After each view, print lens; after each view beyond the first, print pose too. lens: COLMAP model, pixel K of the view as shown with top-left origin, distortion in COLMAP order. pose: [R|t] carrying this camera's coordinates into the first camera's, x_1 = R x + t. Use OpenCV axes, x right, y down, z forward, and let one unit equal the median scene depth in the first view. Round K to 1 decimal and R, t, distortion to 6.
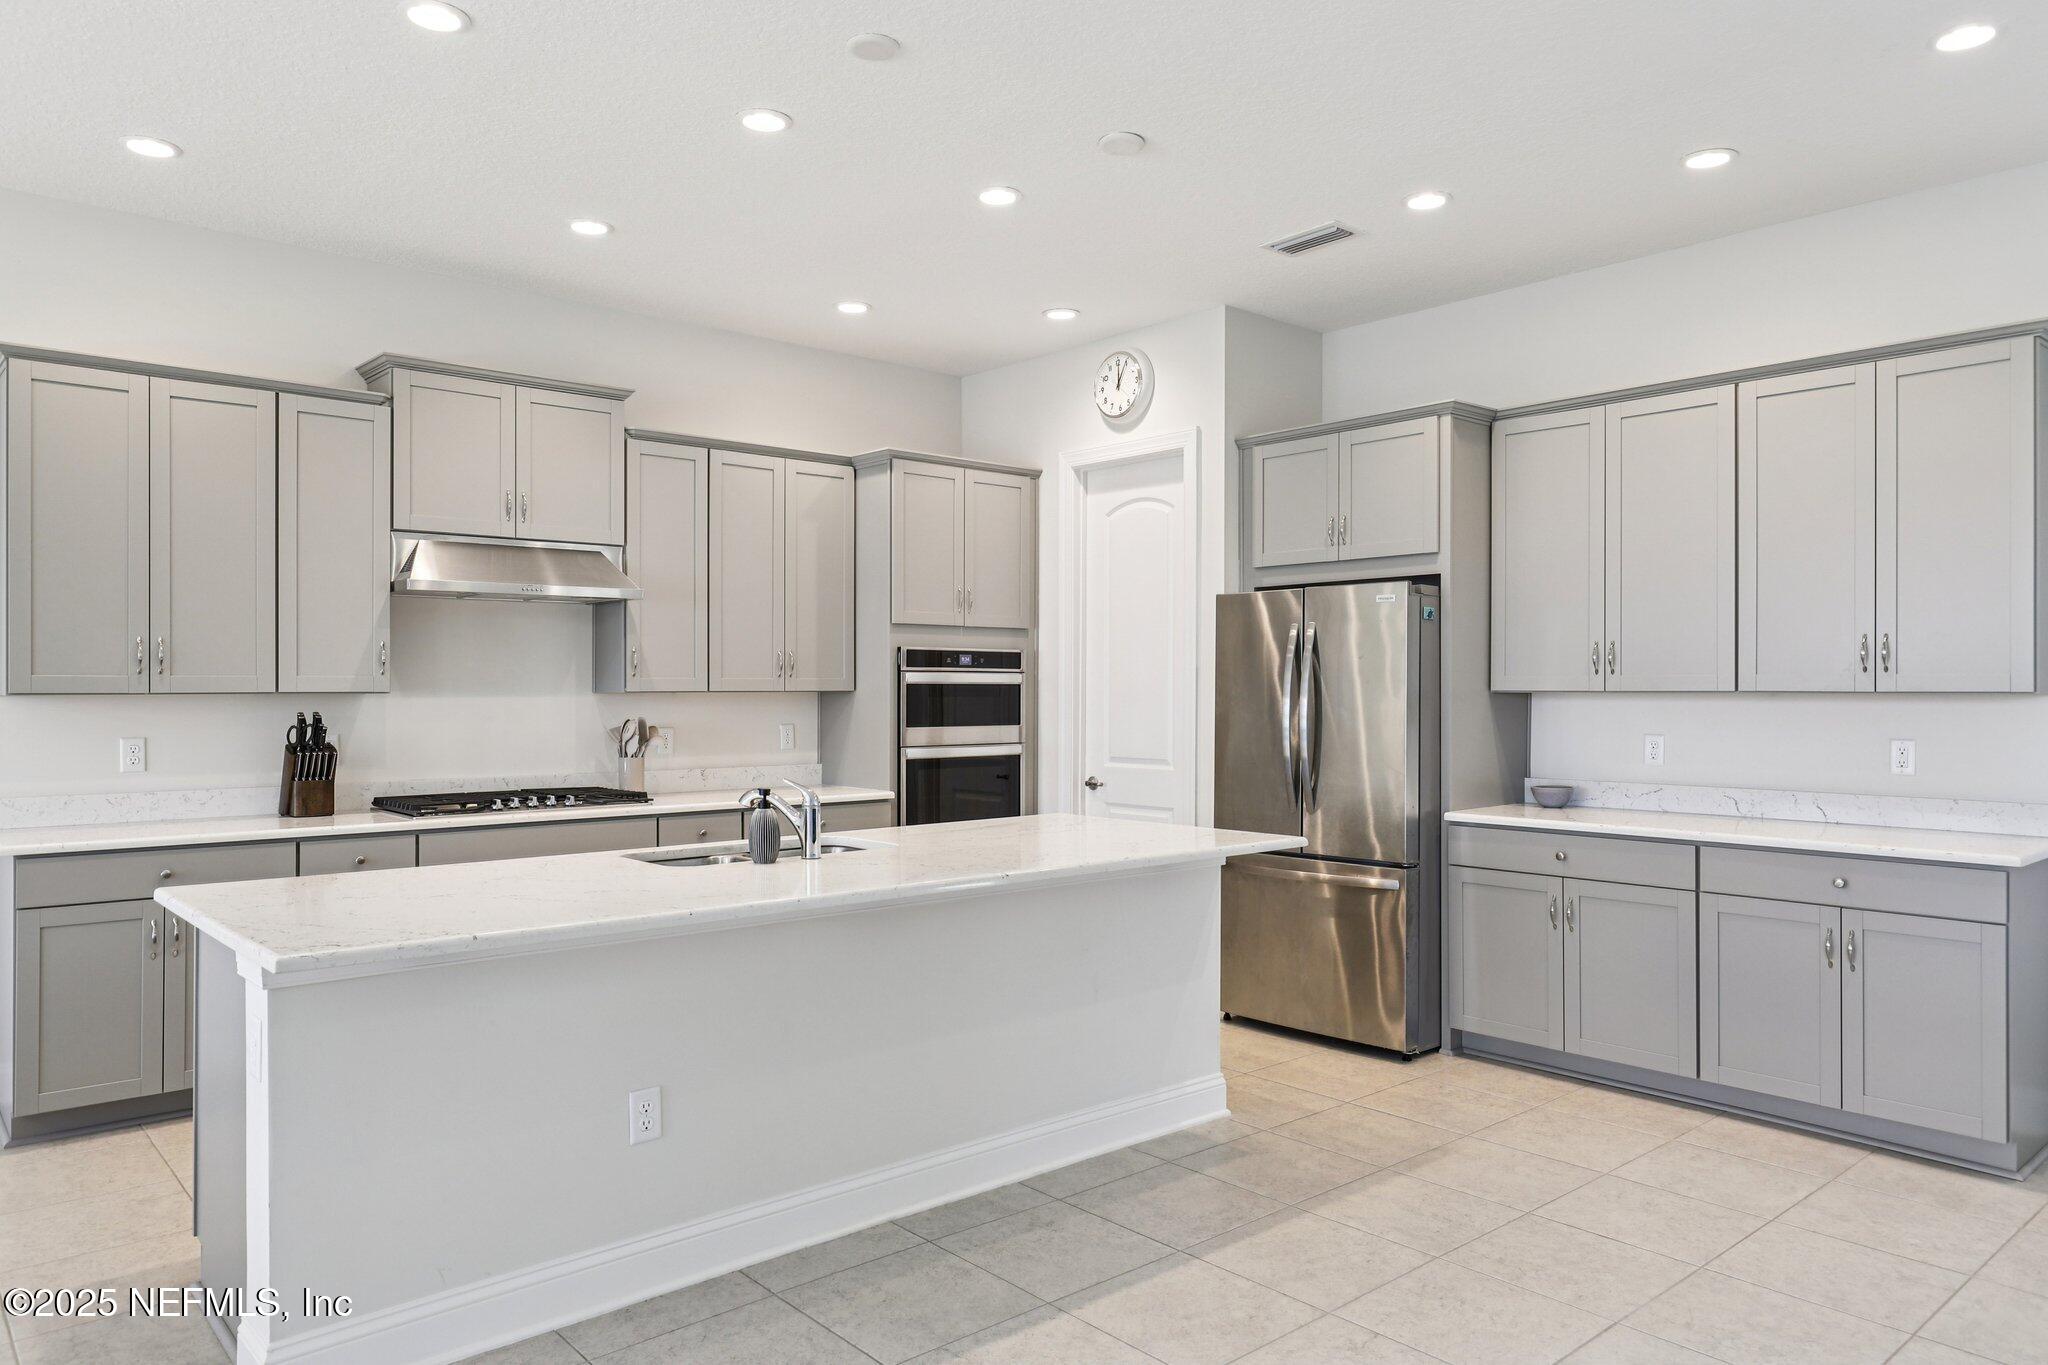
lens RADIAL K [[1346.8, 0, 1019.1], [0, 1346.8, 686.9], [0, 0, 1]] dist [0.001096, 0.000673]
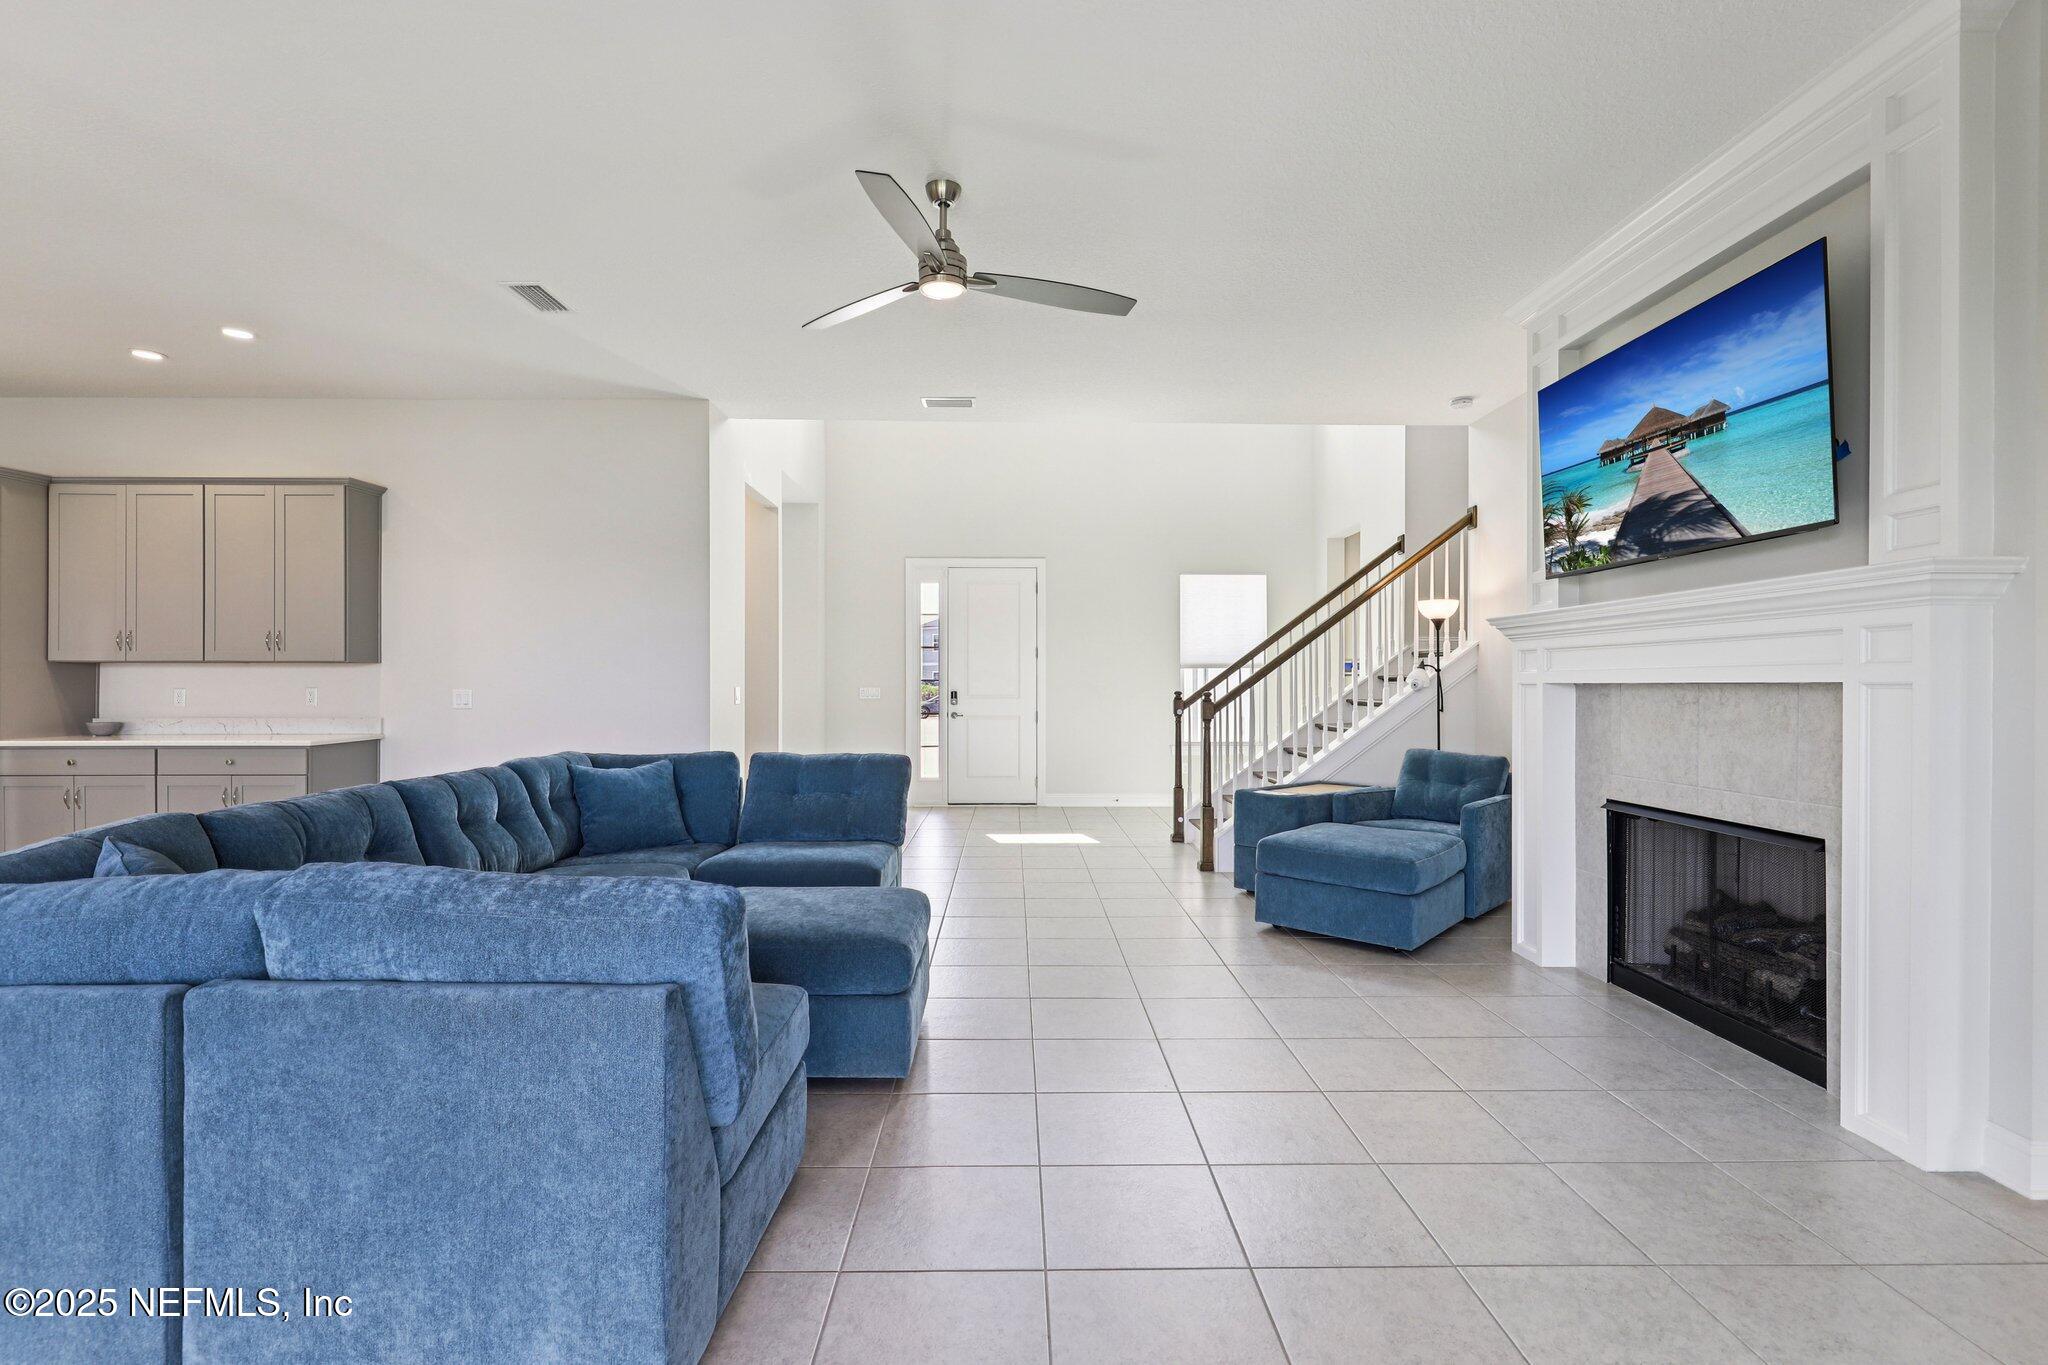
lens RADIAL K [[949.8, 0, 1022.6], [0, 949.8, 683.9], [0, 0, 1]] dist [0.000778, -0.000885]
pose [[0.650514, -0.000807, 0.759493, 0.248853], [-0.001699, 0.999995, 0.002518, 0.024161], [-0.759492, -0.002929, 0.650510, -0.524564]]
